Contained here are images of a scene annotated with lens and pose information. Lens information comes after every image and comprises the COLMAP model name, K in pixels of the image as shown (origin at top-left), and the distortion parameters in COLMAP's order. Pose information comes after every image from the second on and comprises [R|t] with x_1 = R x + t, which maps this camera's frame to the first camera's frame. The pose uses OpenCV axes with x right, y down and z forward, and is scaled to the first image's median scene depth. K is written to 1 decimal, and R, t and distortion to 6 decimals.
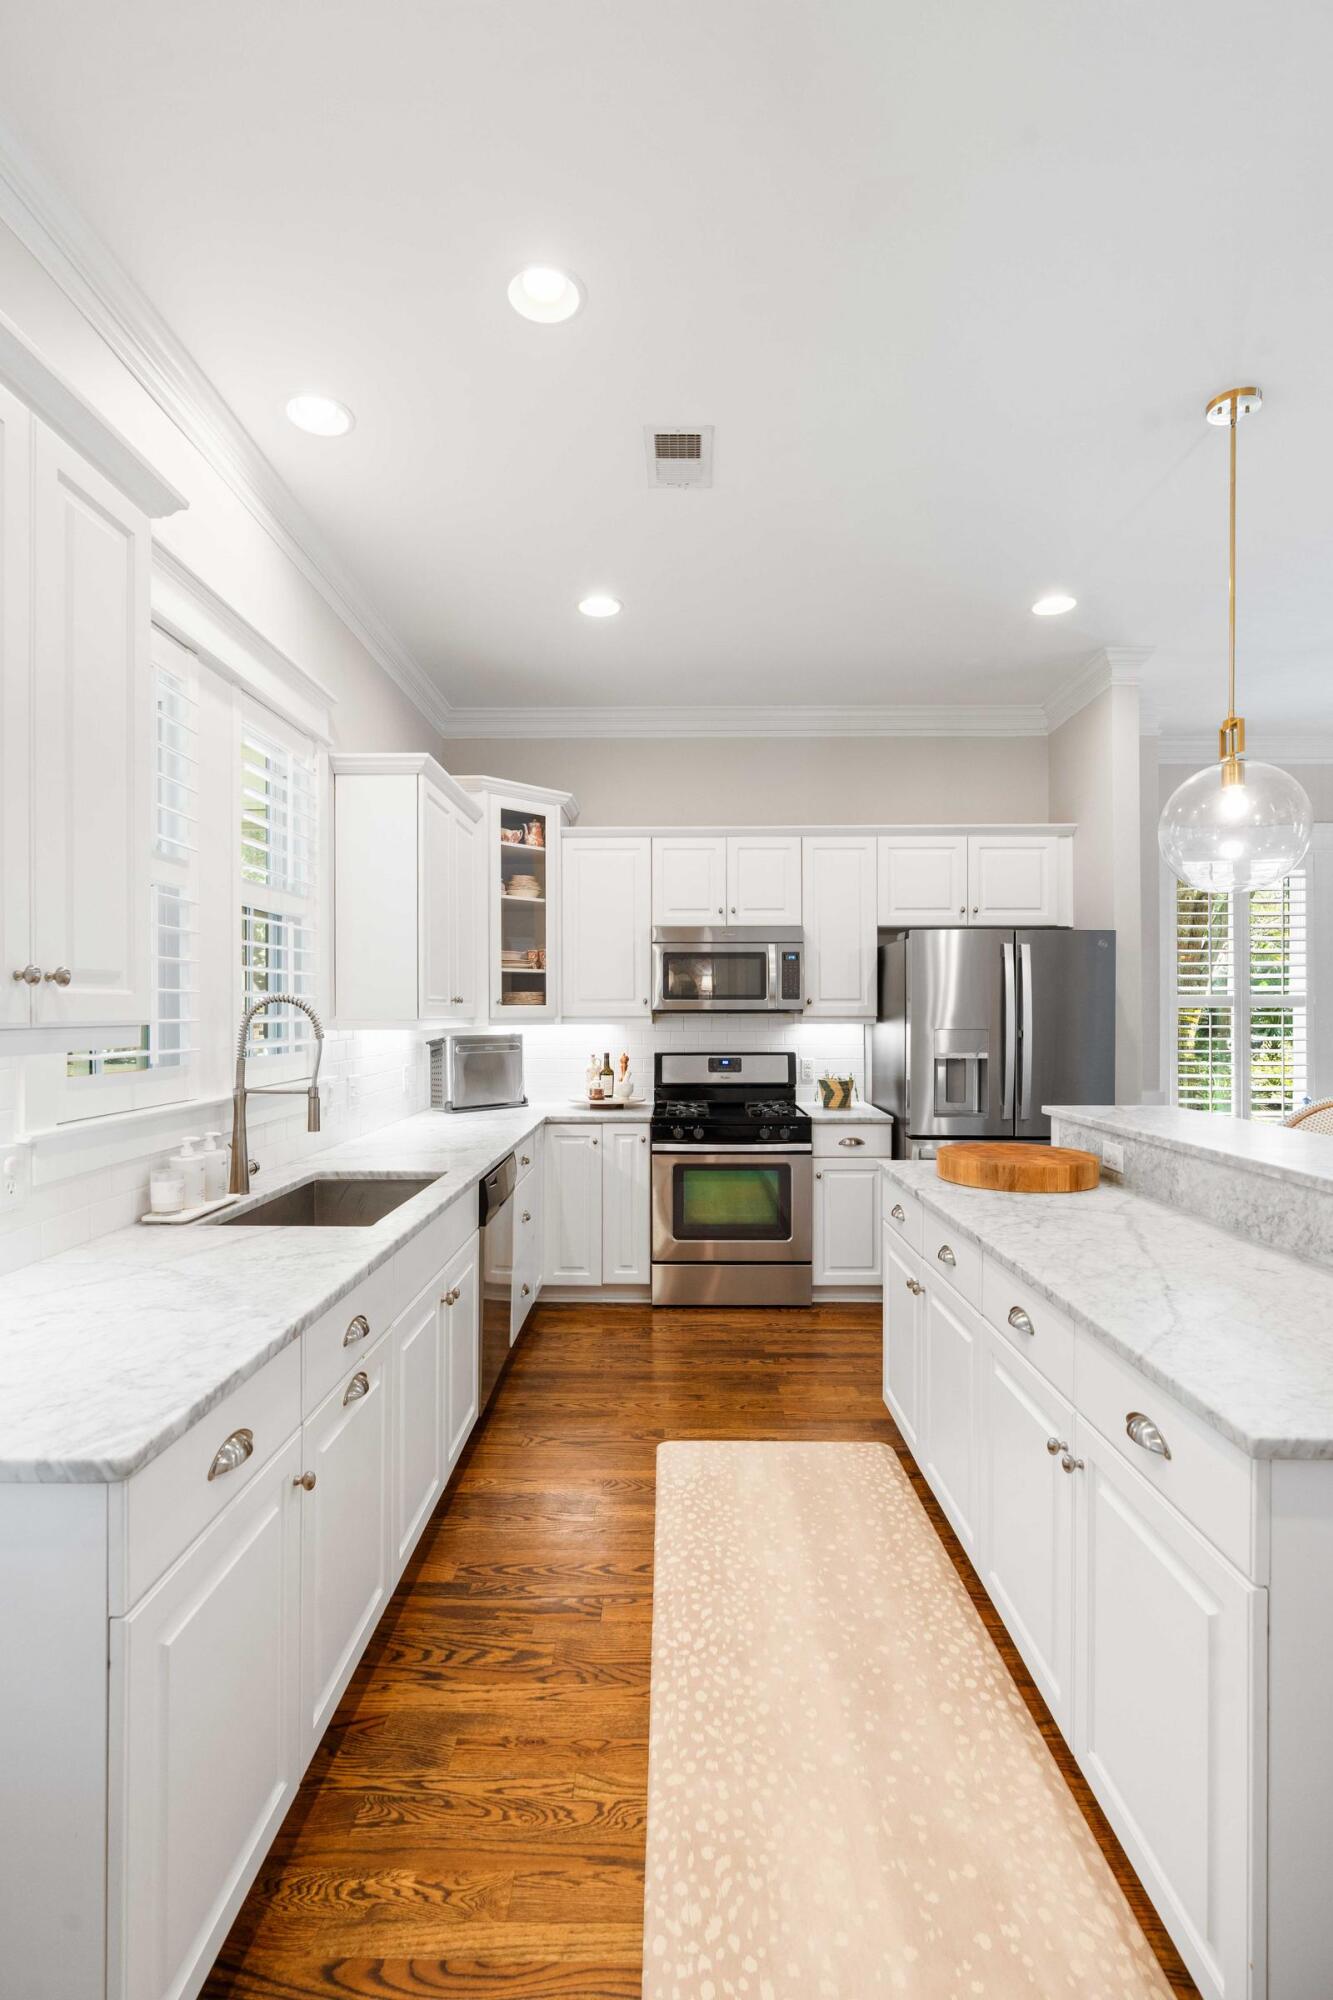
lens RADIAL K [[924.8, 0, 660.8], [0, 924.8, 1009.4], [0, 0, 1]] dist [0.002035, 0.000940]
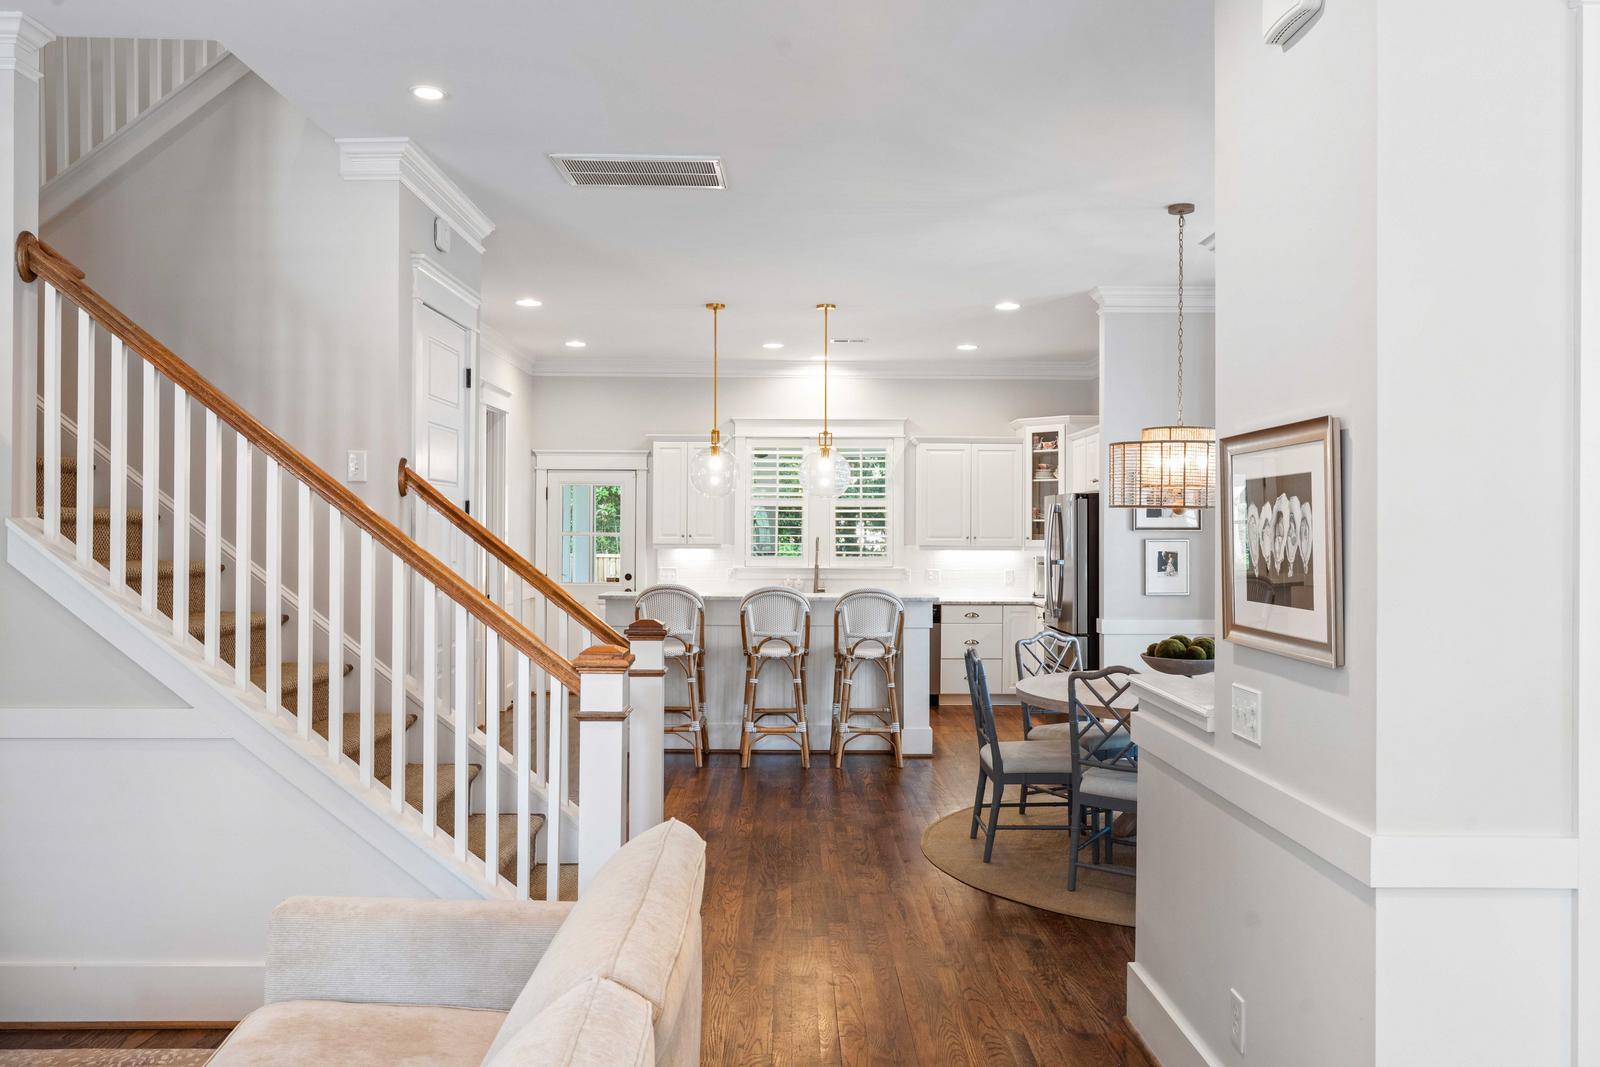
lens RADIAL K [[1192.8, 0, 800.0], [0, 1192.8, 533.5], [0, 0, 1]] dist [0.000392, -0.000774]
pose [[0.020958, 0.001116, -0.999780, 2.225031], [-0.002982, 0.999995, 0.001054, -0.018913], [0.999776, 0.002959, 0.020961, 0.493493]]
